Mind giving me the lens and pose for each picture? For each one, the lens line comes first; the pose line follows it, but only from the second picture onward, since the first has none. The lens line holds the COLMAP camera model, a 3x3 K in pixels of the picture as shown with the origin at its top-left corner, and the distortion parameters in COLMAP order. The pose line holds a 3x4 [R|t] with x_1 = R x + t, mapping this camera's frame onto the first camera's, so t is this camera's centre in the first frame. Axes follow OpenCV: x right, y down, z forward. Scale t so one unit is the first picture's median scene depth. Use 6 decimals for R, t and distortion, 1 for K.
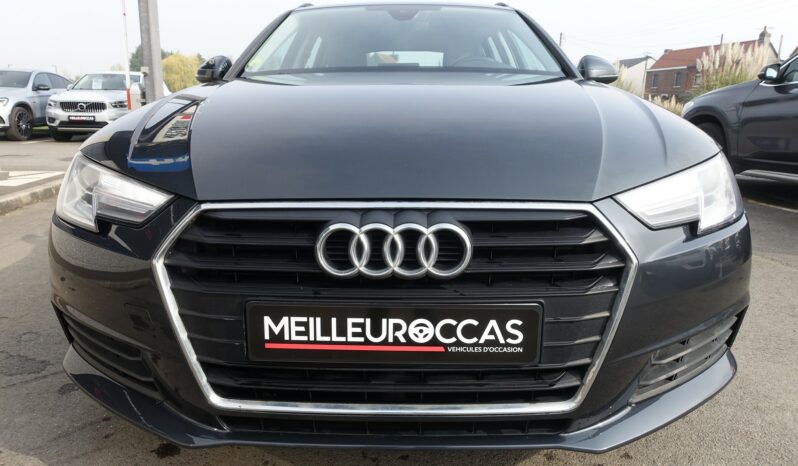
lens RADIAL K [[546.5, 0, 399.0], [0, 546.5, 233.0], [0, 0, 1]] dist [-0.004392, 0.003329]
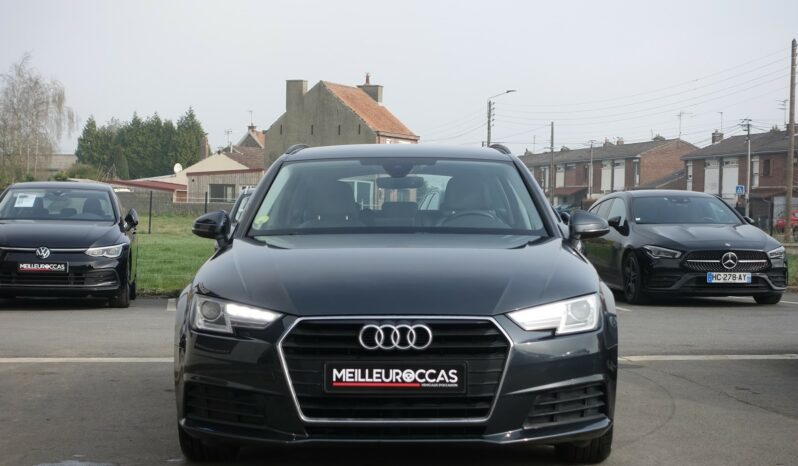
lens RADIAL K [[1567.0, 0, 399.0], [0, 1567.0, 233.0], [0, 0, 1]] dist [-0.047336, -0.192366]
pose [[0.999937, -0.001507, 0.011119, -0.062048], [0.003877, 0.976304, -0.216368, 0.939507], [-0.010529, 0.216397, 0.976249, -4.956108]]
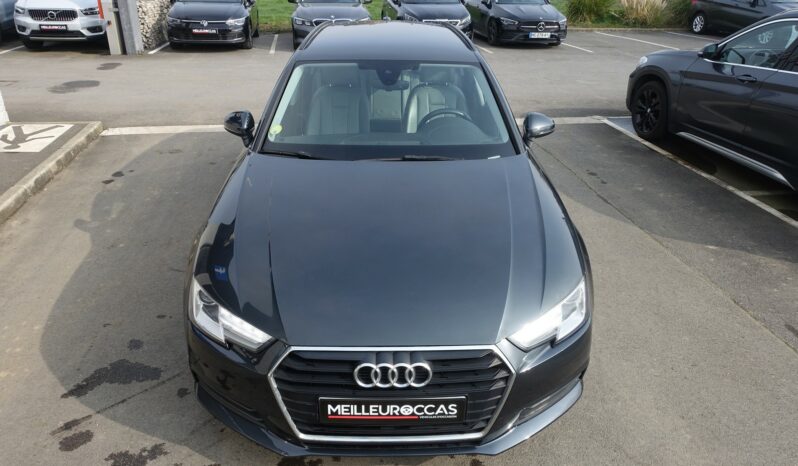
lens RADIAL K [[546.5, 0, 399.0], [0, 546.5, 233.0], [0, 0, 1]] dist [-0.004392, 0.003329]
pose [[0.999036, -0.007833, 0.043199, -0.069288], [-0.002224, 0.973660, 0.227996, -0.911623], [-0.043847, -0.227872, 0.972703, -0.806192]]
